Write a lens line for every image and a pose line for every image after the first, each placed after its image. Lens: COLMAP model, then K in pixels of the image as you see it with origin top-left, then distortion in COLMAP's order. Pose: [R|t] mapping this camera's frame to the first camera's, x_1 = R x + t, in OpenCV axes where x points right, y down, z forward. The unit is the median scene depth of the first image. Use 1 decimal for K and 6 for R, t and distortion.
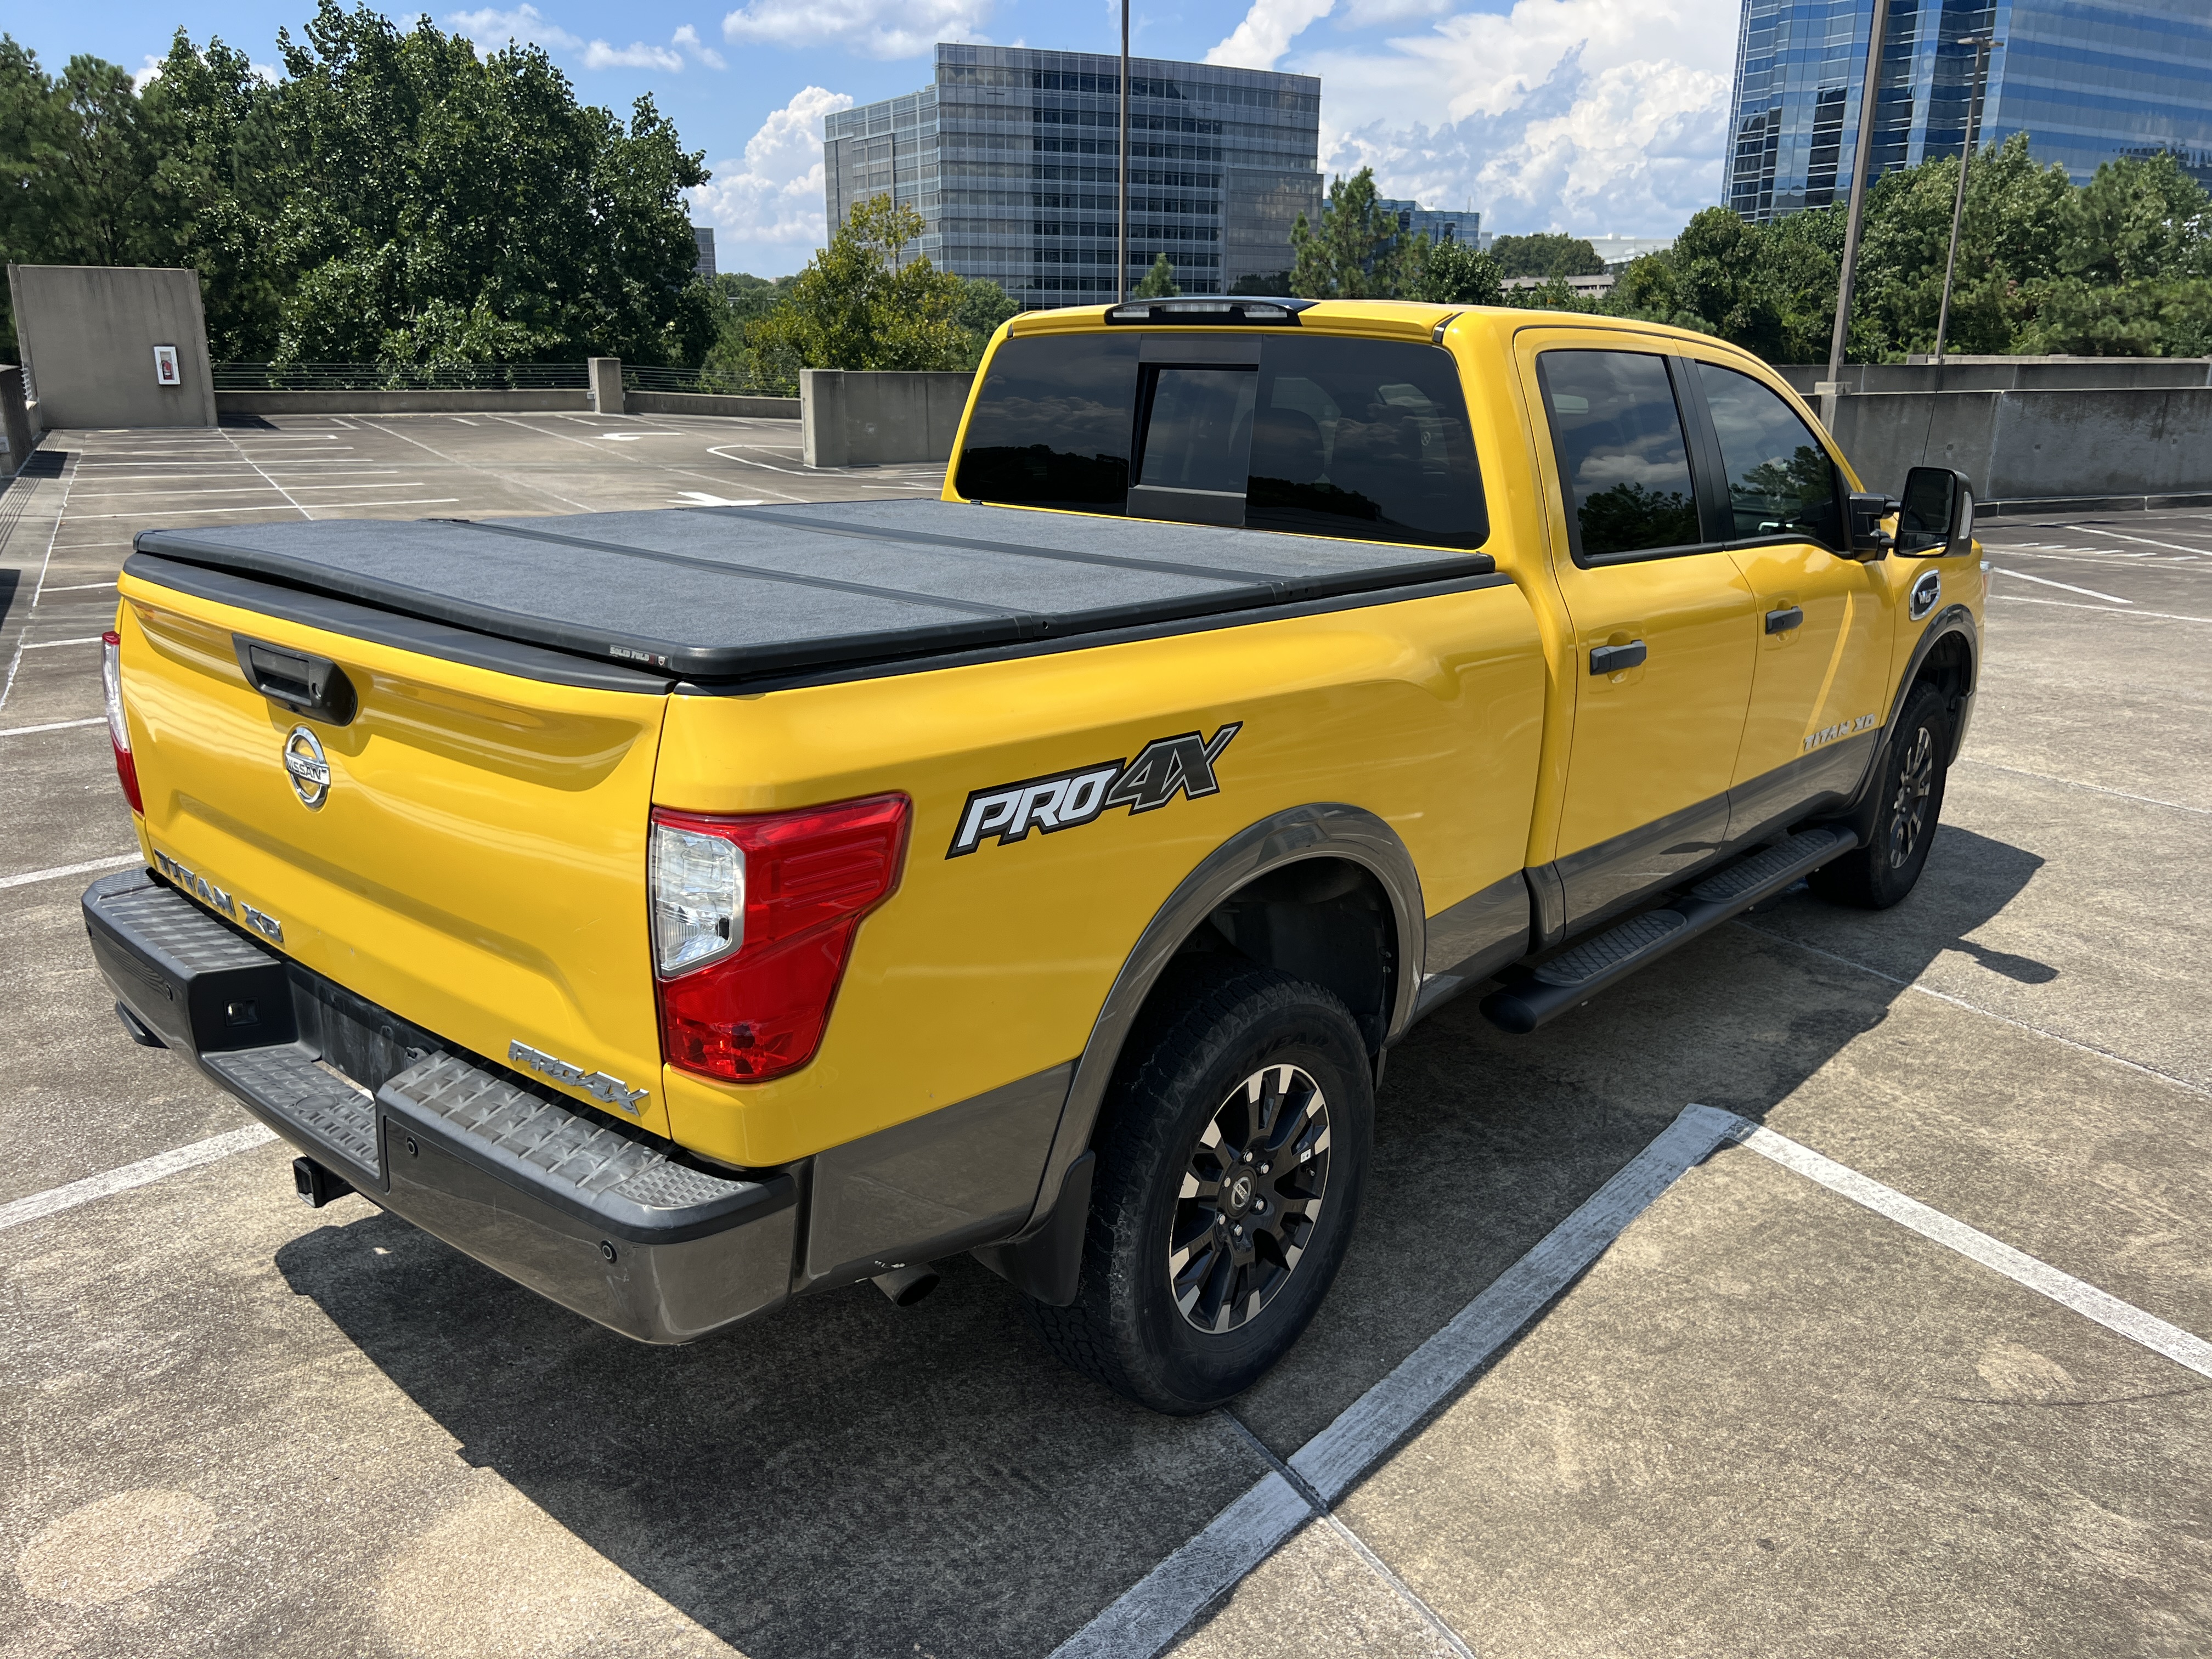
lens RADIAL K [[1663.6, 0, 1088.8], [0, 1663.6, 819.3], [0, 0, 1]] dist [0.051589, -0.058206]
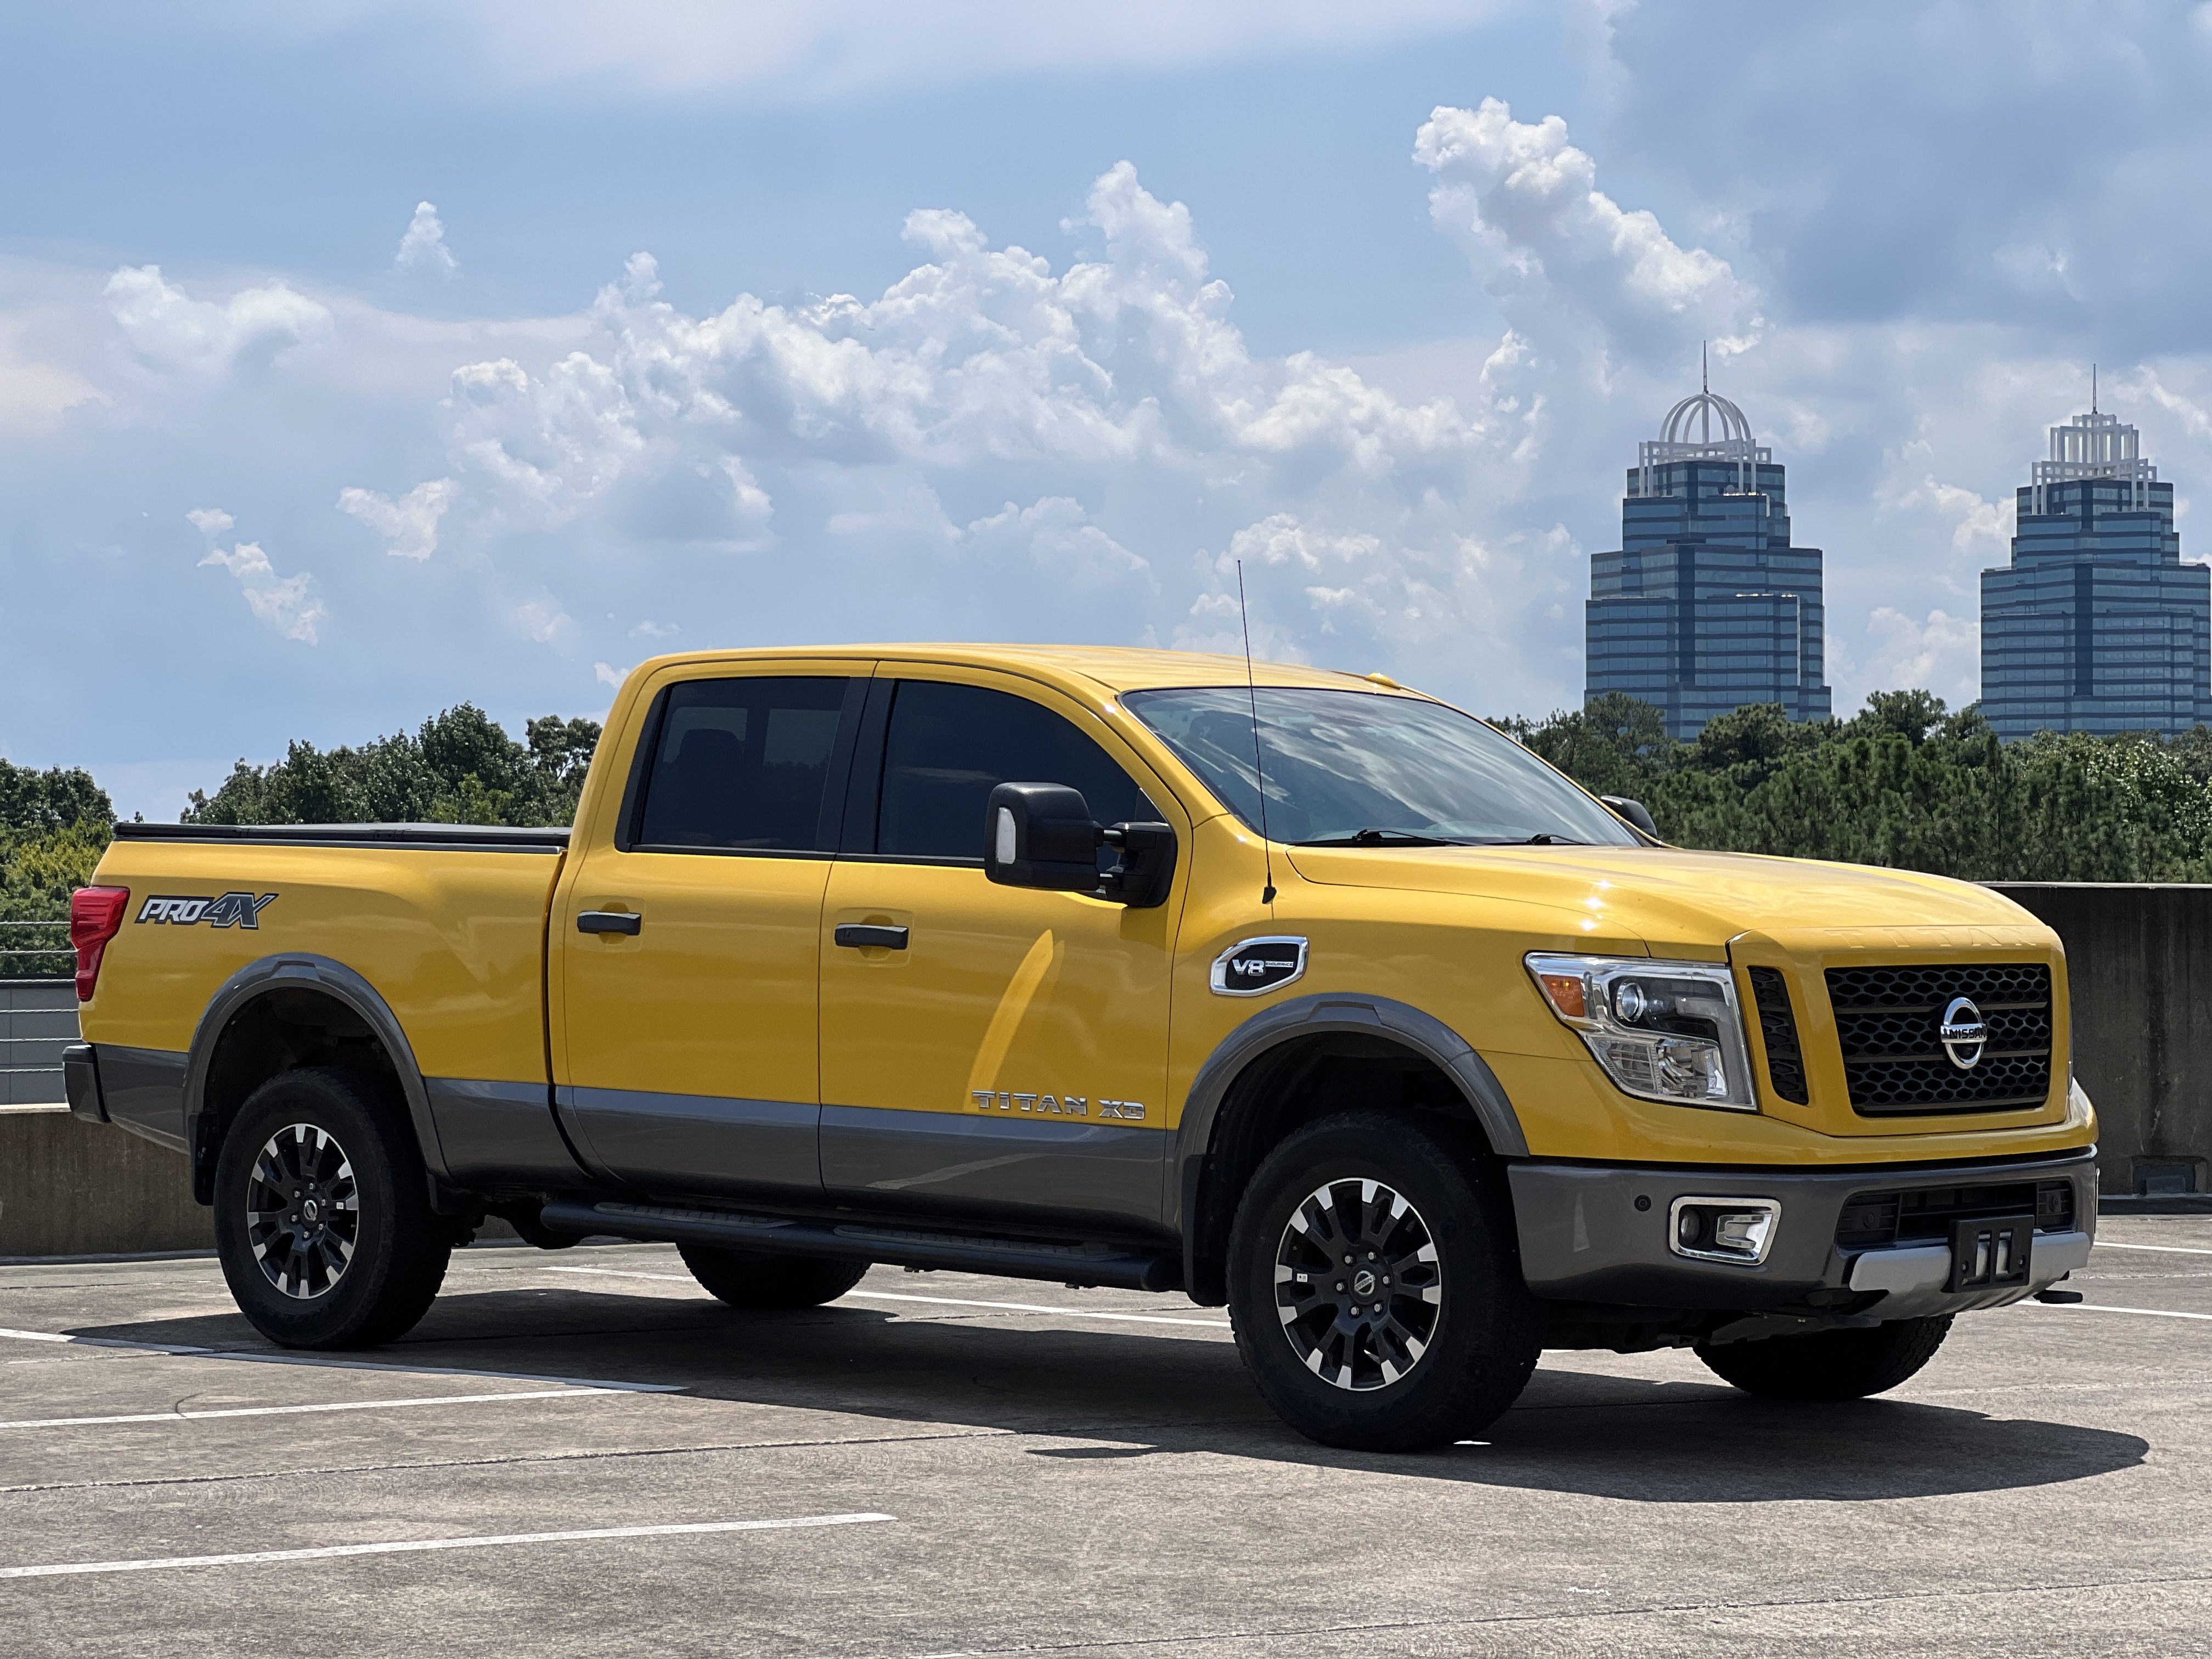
lens RADIAL K [[5016.8, 0, 1109.4], [0, 5016.8, 825.1], [0, 0, 1]] dist [0.112720, 0.000000]
pose [[-0.018340, -0.025259, -0.999513, 4.935245], [-0.273118, 0.961787, -0.019294, -0.243598], [0.961806, 0.272632, -0.024538, 1.786052]]
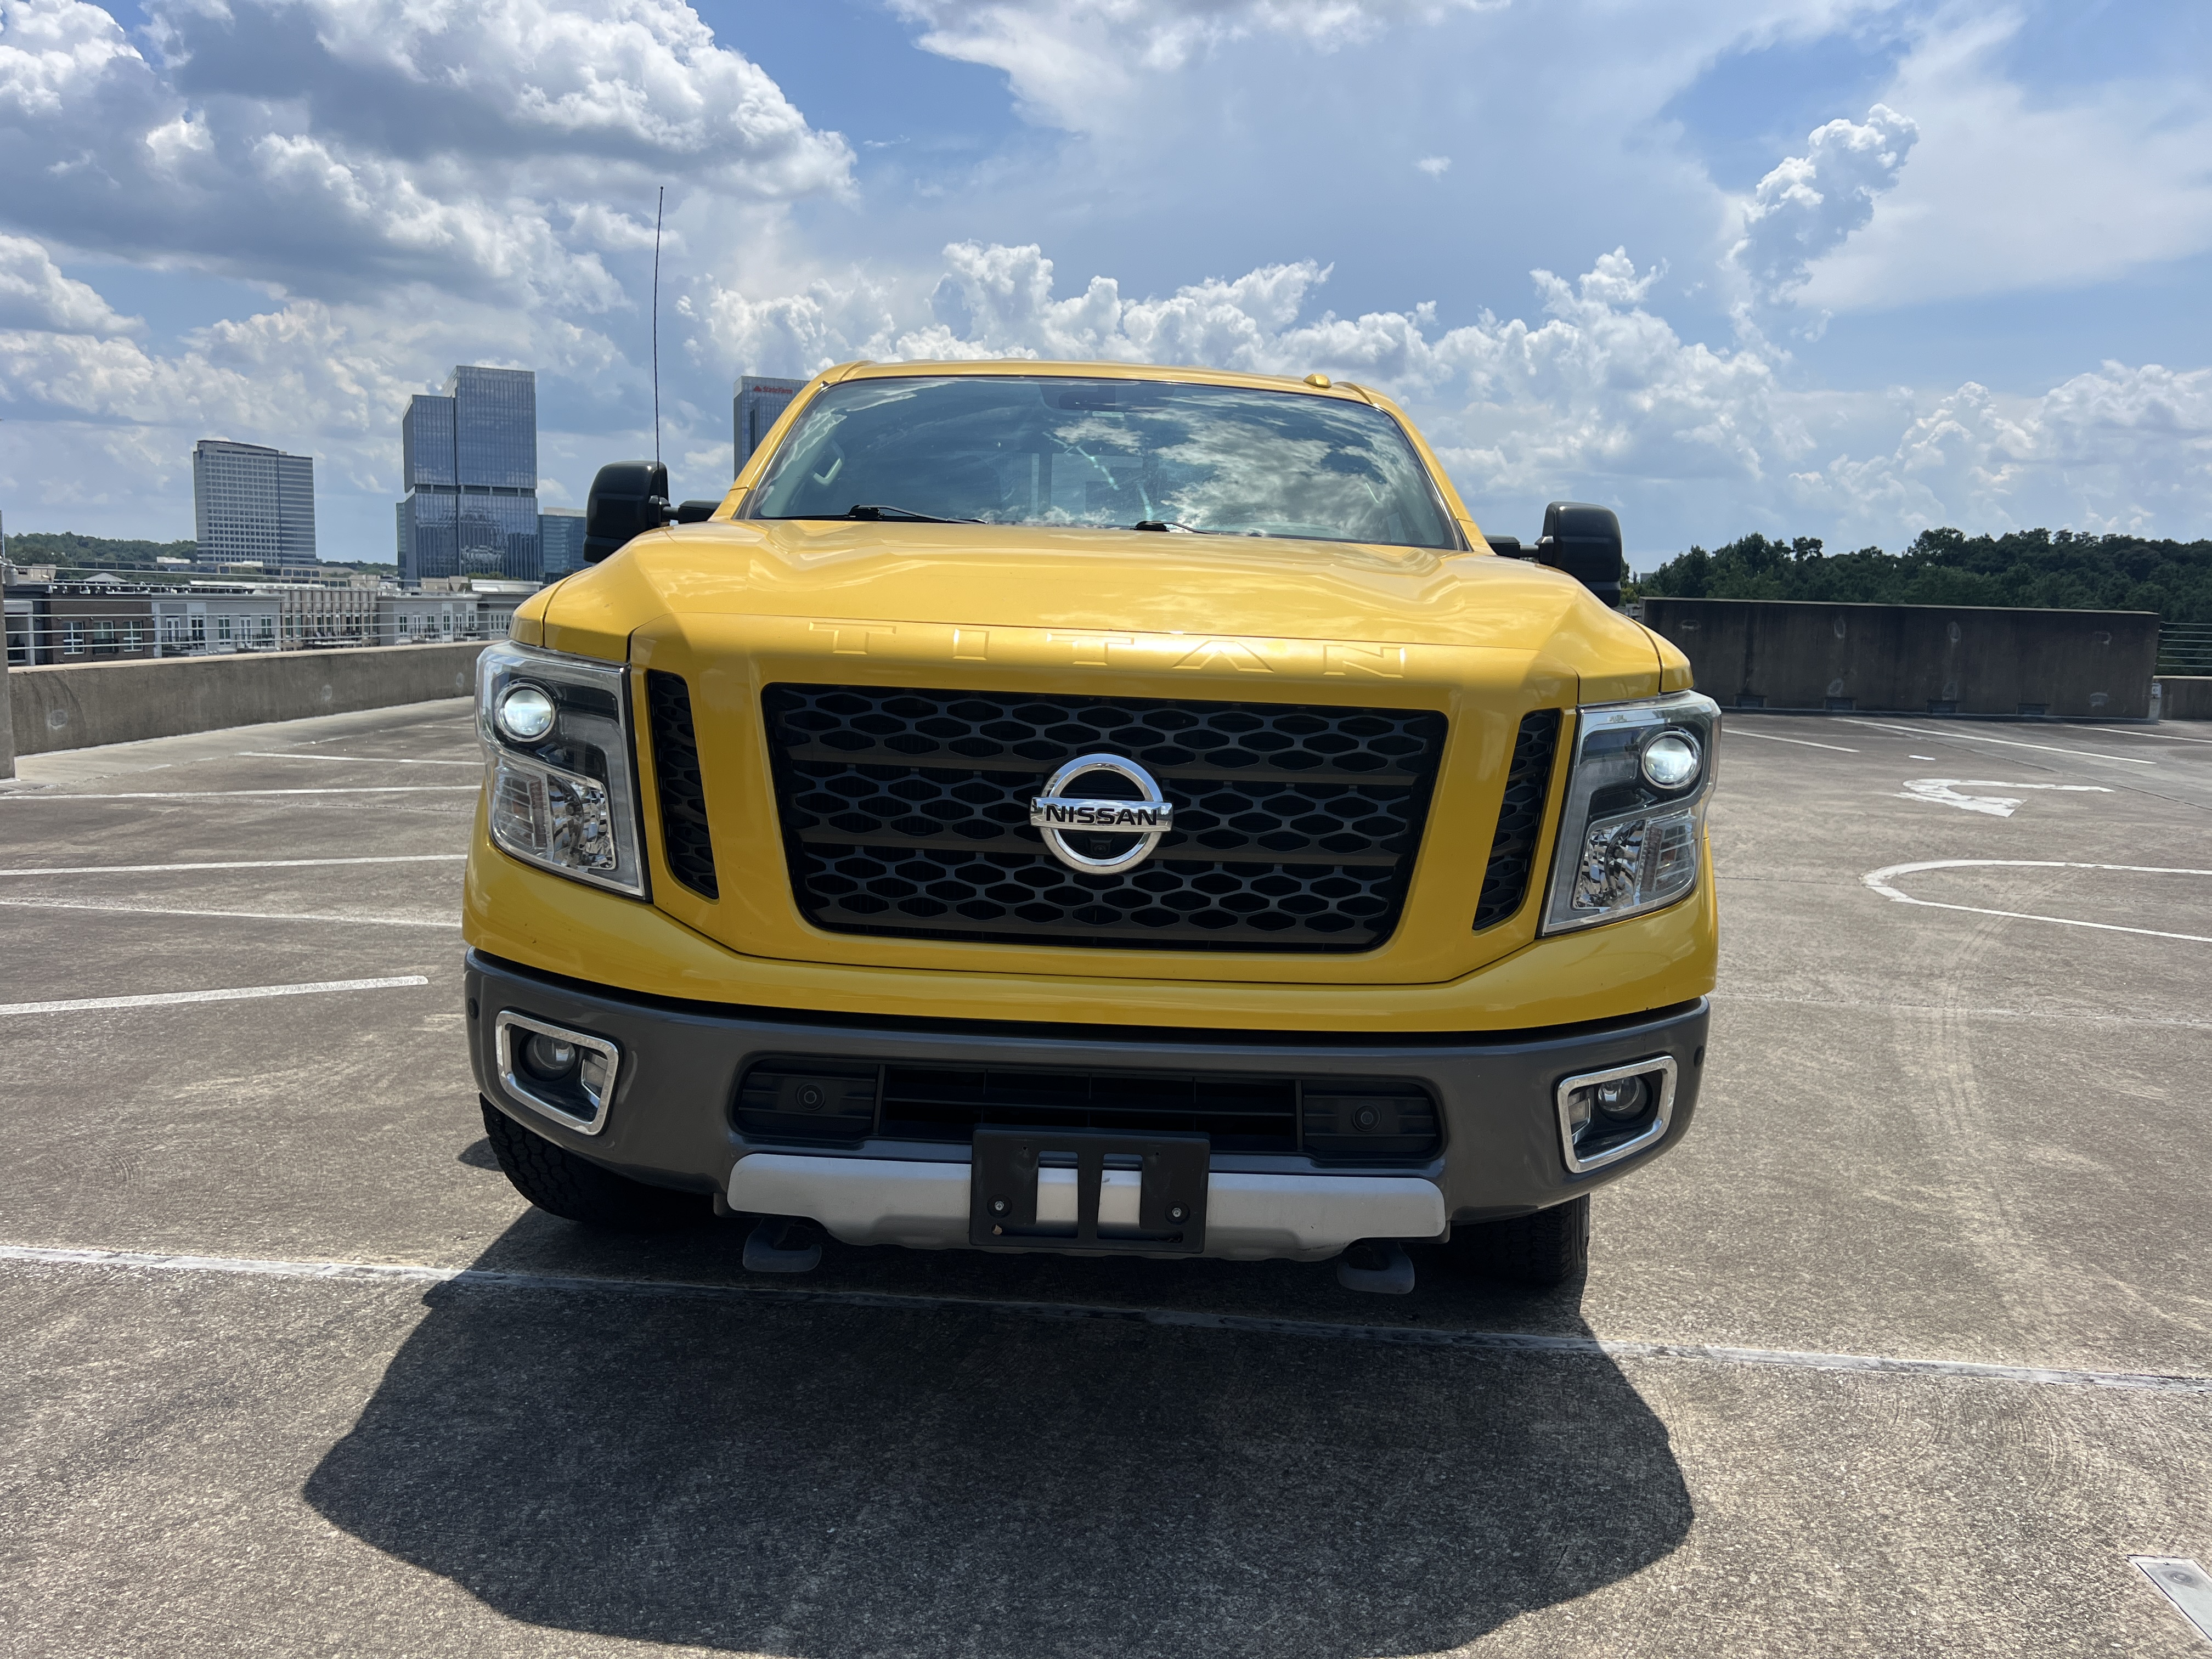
lens RADIAL K [[1663.6, 0, 1097.1], [0, 1663.6, 807.0], [0, 0, 1]] dist [0.051589, -0.058206]
pose [[-0.745364, 0.027555, -0.666088, 1.461765], [-0.235056, 0.924116, 0.301262, -0.581273], [0.623844, 0.381118, -0.682326, 2.905364]]
